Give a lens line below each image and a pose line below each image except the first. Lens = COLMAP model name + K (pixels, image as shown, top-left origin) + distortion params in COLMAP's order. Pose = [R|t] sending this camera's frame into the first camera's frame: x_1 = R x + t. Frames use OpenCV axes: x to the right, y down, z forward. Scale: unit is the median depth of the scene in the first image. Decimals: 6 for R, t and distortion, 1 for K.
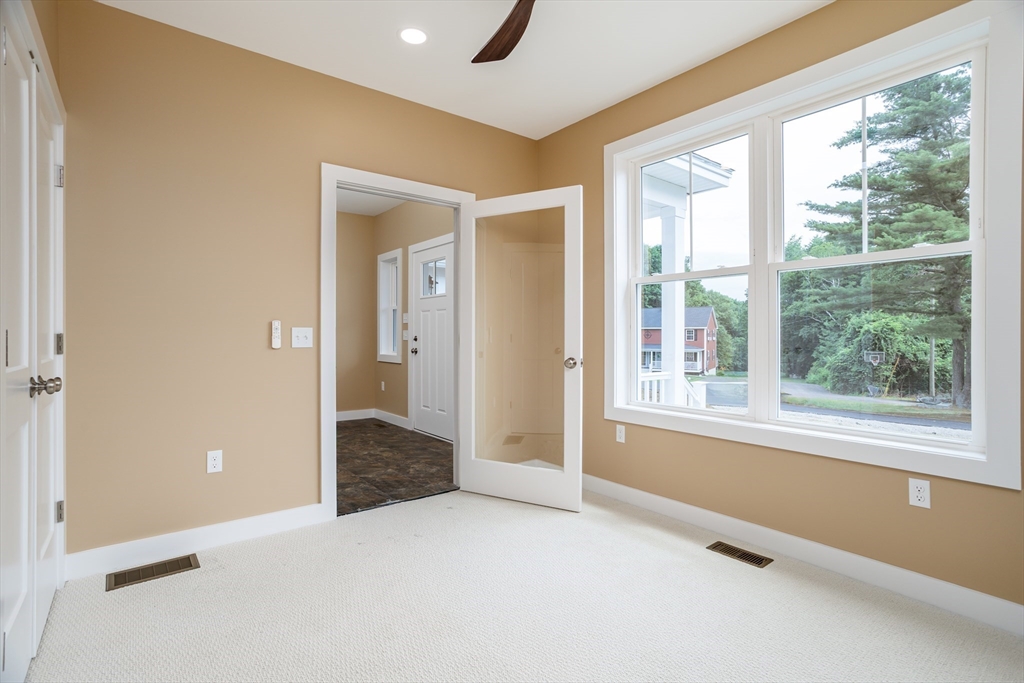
lens RADIAL K [[495.5, 0, 509.5], [0, 495.5, 341.0], [0, 0, 1]] dist [-0.044951, 0.022069]
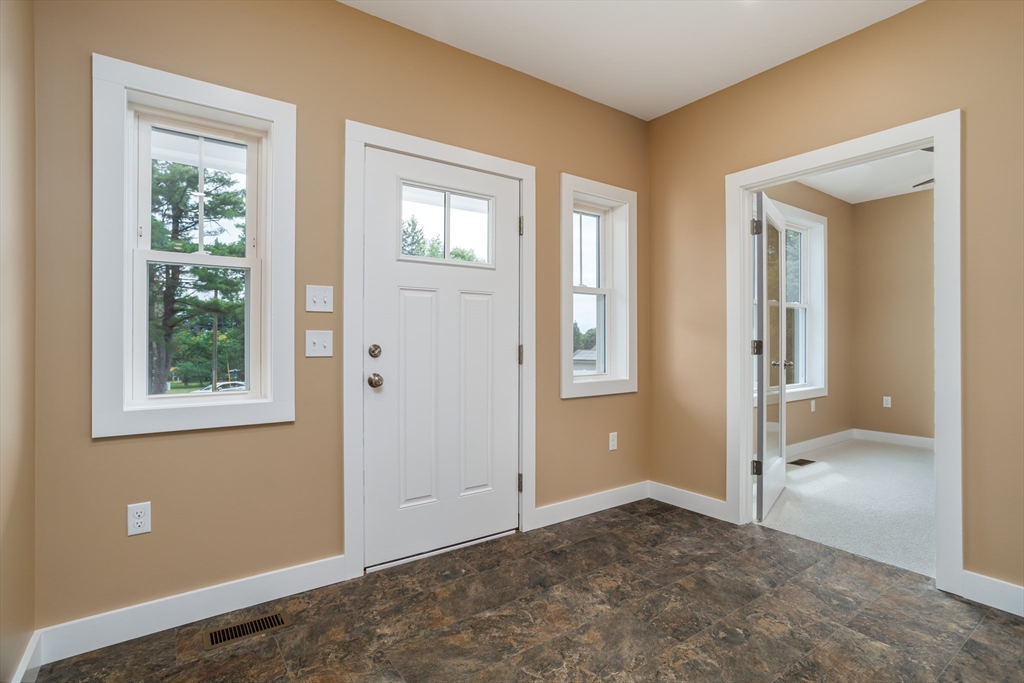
lens RADIAL K [[495.5, 0, 503.2], [0, 495.5, 337.3], [0, 0, 1]] dist [-0.044951, 0.022069]
pose [[0.045400, 0.003240, 0.998964, -0.850225], [0.010063, 0.999943, -0.003700, -0.019665], [-0.998918, 0.010220, 0.045365, 1.225973]]
